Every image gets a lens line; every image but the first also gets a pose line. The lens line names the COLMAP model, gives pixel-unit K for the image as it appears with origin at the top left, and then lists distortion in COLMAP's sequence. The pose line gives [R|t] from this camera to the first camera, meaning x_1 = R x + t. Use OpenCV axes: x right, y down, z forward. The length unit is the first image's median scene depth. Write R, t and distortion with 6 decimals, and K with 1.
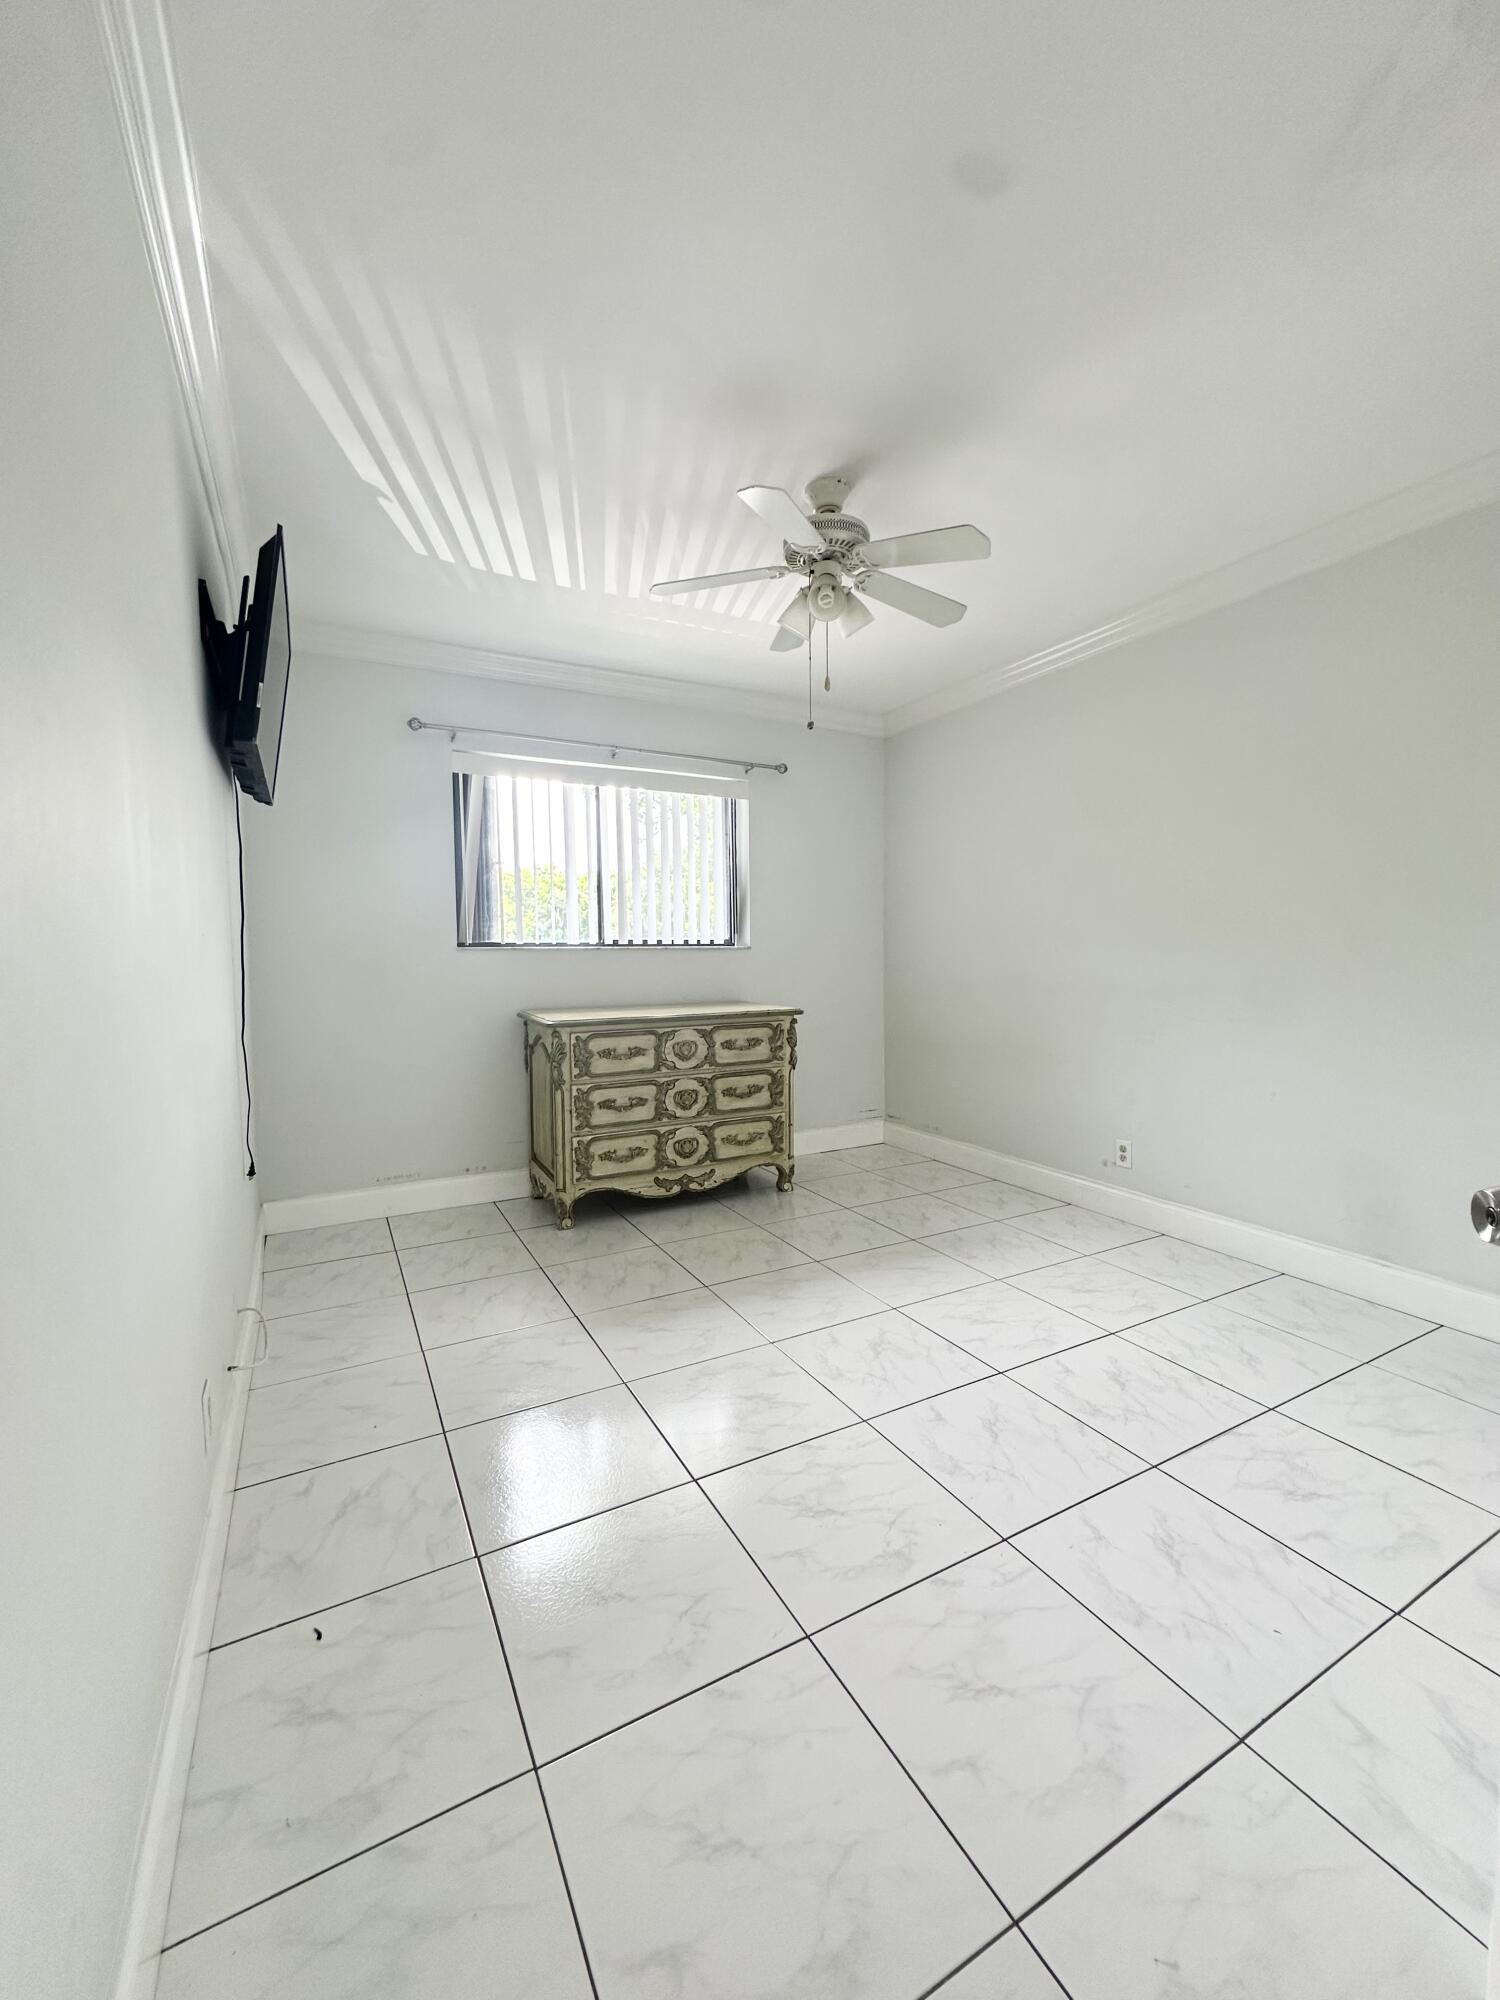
lens RADIAL K [[802.7, 0, 752.6], [0, 802.7, 998.8], [0, 0, 1]] dist [-0.004703, 0.000604]
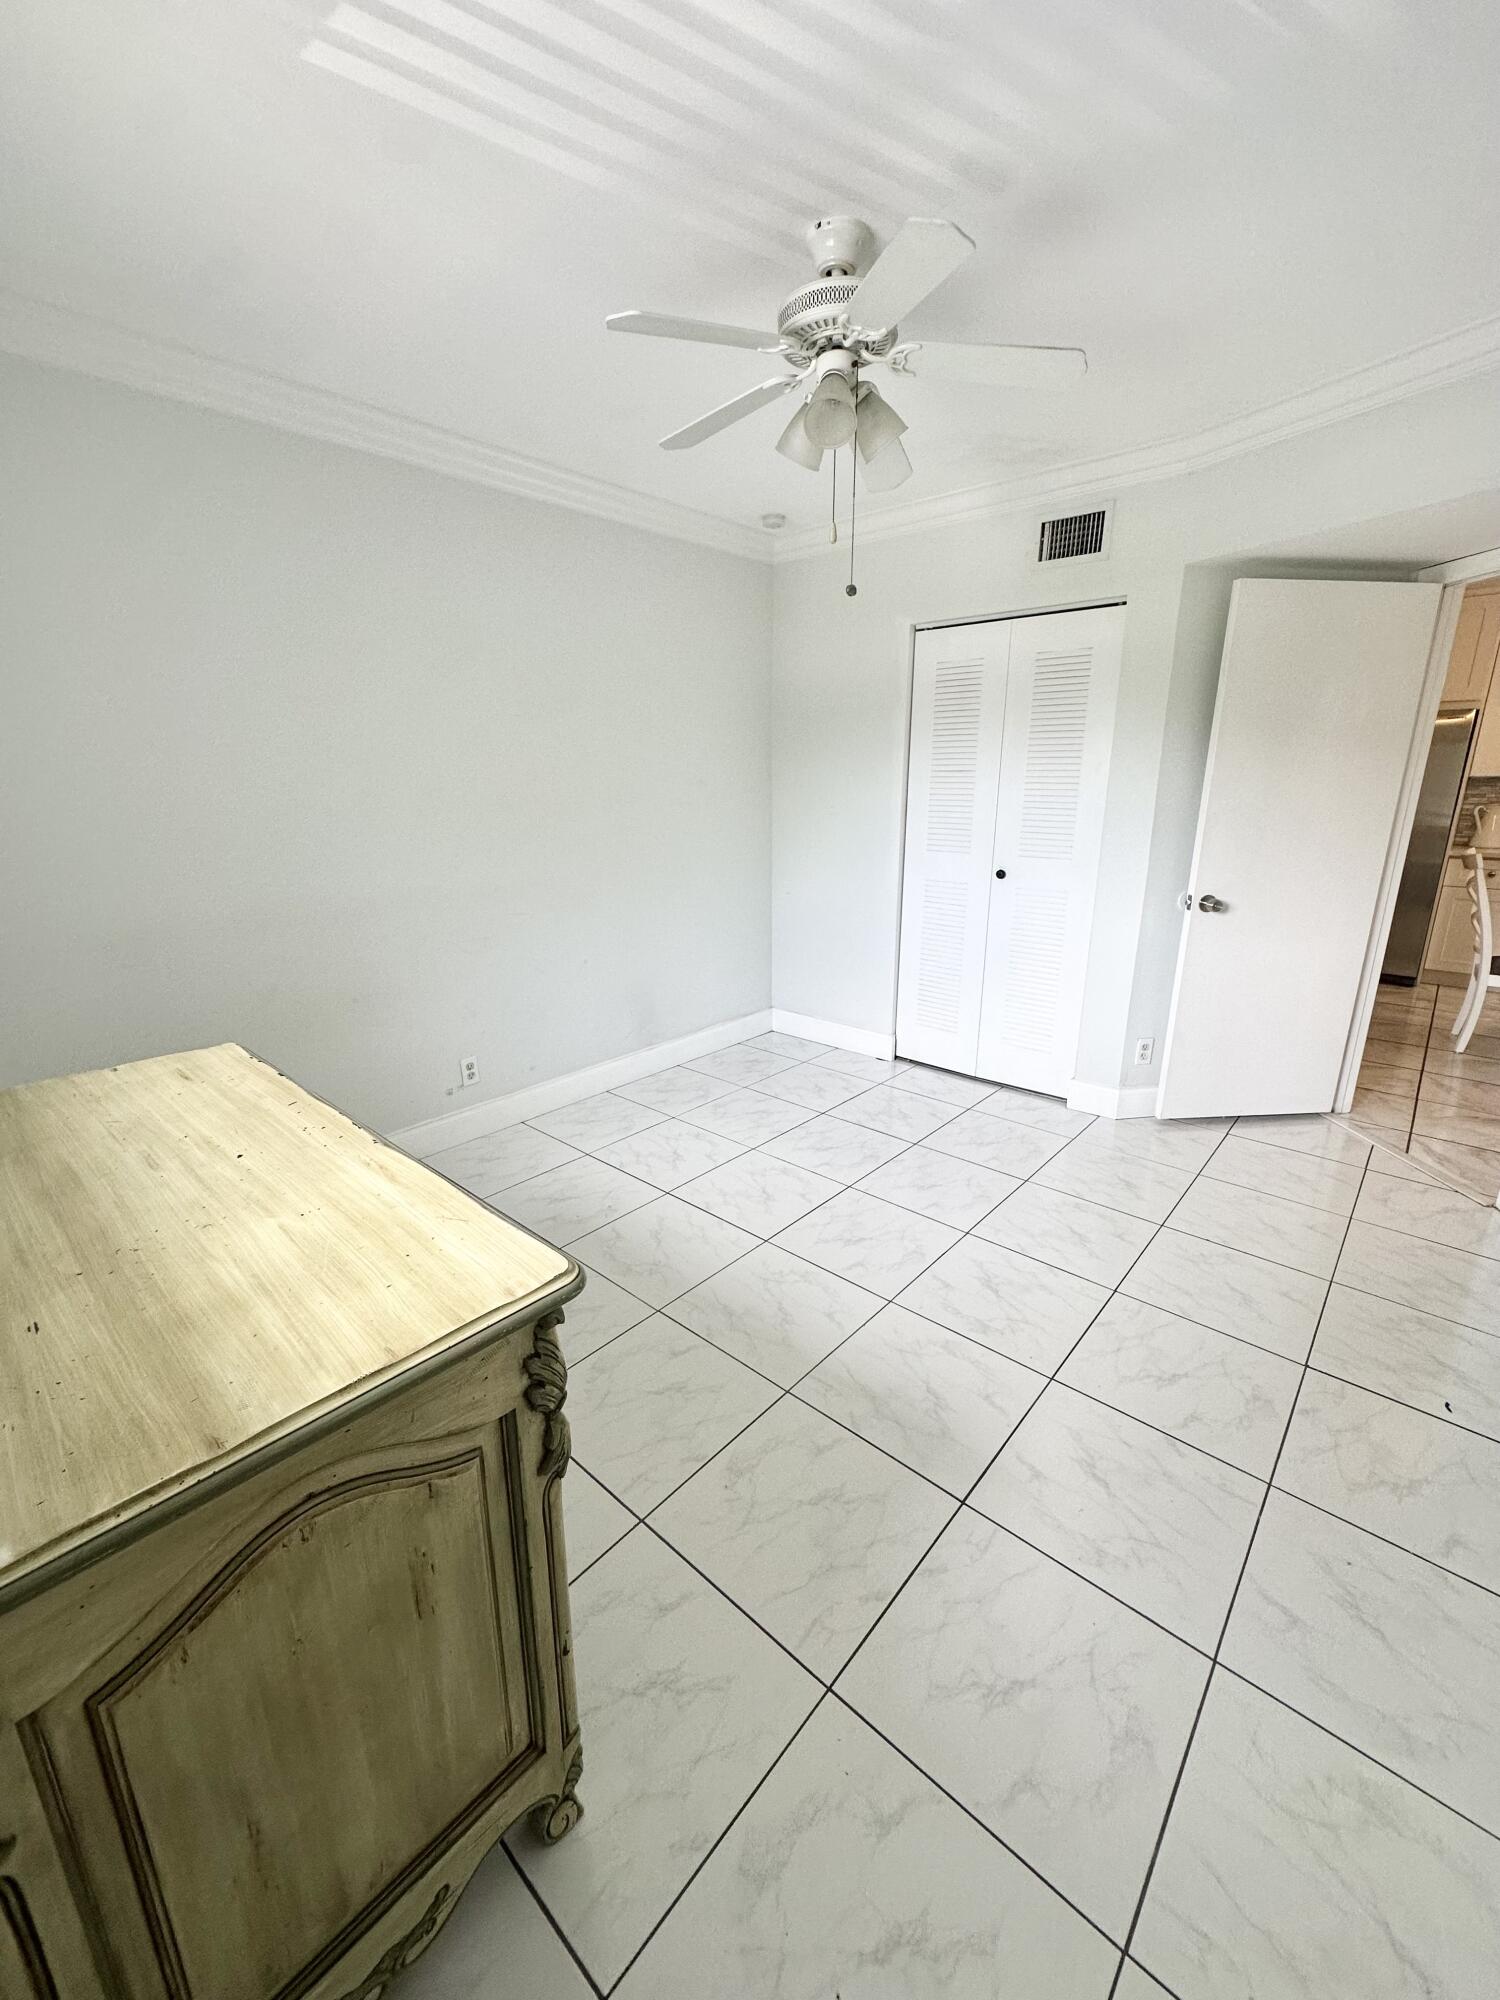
lens RADIAL K [[802.7, 0, 750.7], [0, 802.7, 995.0], [0, 0, 1]] dist [-0.004703, 0.000604]
pose [[-0.341731, -0.240989, 0.908374, -0.526108], [0.059584, 0.959063, 0.276852, -0.145273], [-0.937907, 0.148734, -0.313383, 1.060725]]
